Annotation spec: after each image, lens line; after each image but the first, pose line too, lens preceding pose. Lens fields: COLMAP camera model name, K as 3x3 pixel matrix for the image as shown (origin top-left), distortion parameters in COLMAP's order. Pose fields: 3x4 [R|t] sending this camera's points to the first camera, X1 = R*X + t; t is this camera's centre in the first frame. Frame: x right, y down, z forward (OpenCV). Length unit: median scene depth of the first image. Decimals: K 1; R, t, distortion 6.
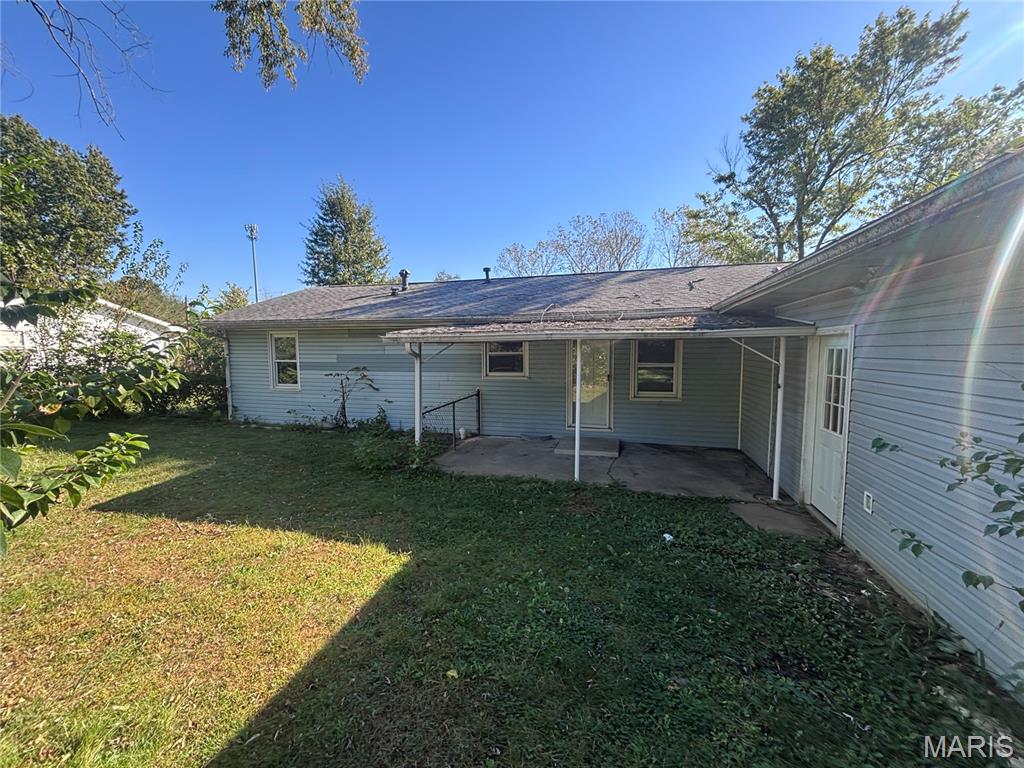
lens RADIAL K [[416.1, 0, 513.6], [0, 416.1, 383.6], [0, 0, 1]] dist [0.008962, -0.001058]
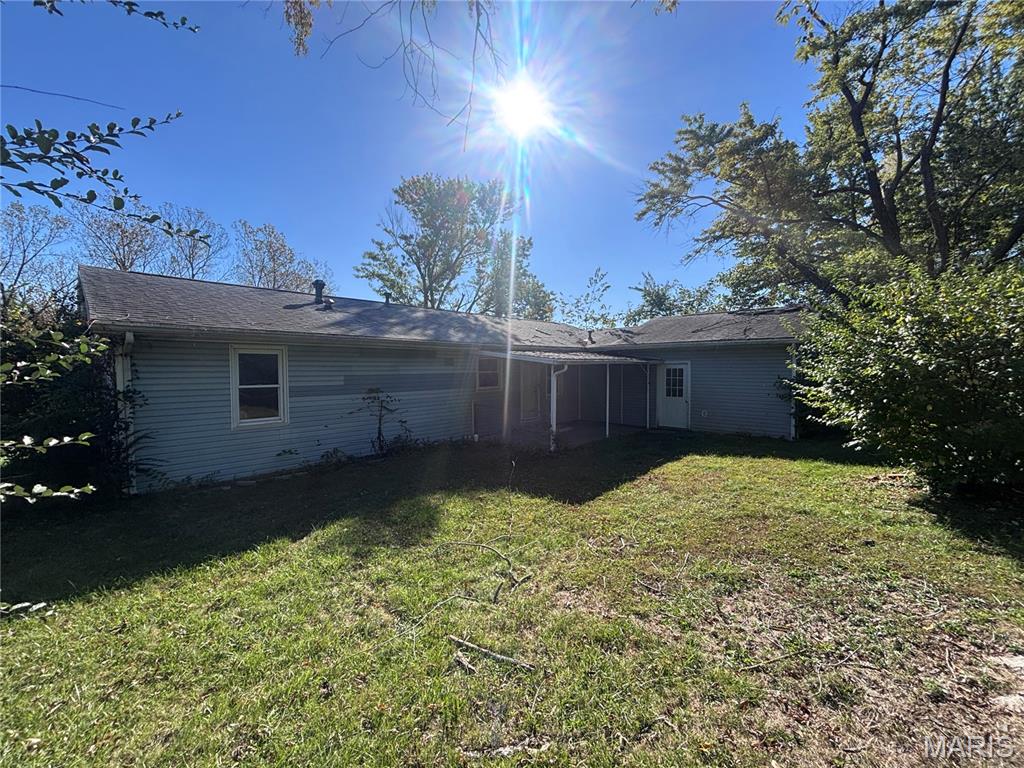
lens RADIAL K [[416.1, 0, 512.0], [0, 416.1, 383.3], [0, 0, 1]] dist [0.008962, -0.001058]
pose [[0.465615, -0.033084, 0.884369, -0.343196], [0.076320, 0.997079, -0.002882, -0.008313], [-0.881690, 0.068837, 0.466780, 0.095265]]
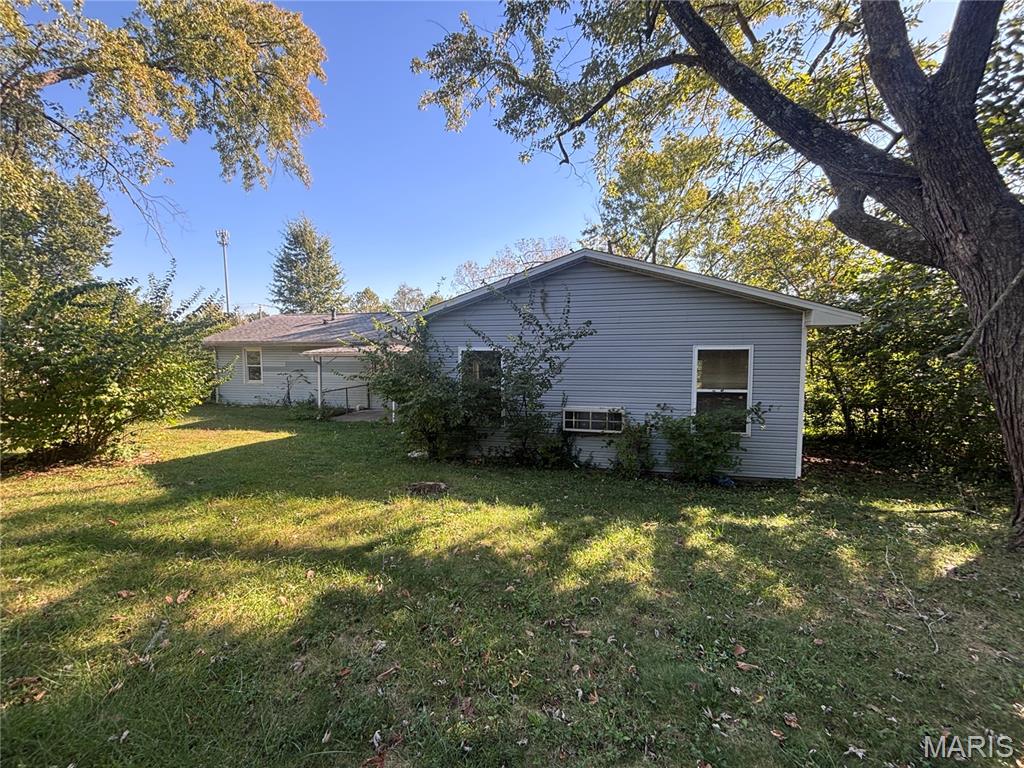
lens RADIAL K [[416.1, 0, 509.6], [0, 416.1, 386.0], [0, 0, 1]] dist [0.008962, -0.001058]
pose [[0.999046, -0.001041, 0.043661, 0.128343], [0.001419, 0.999962, -0.008626, 0.013491], [-0.043650, 0.008680, 0.999009, -0.225861]]
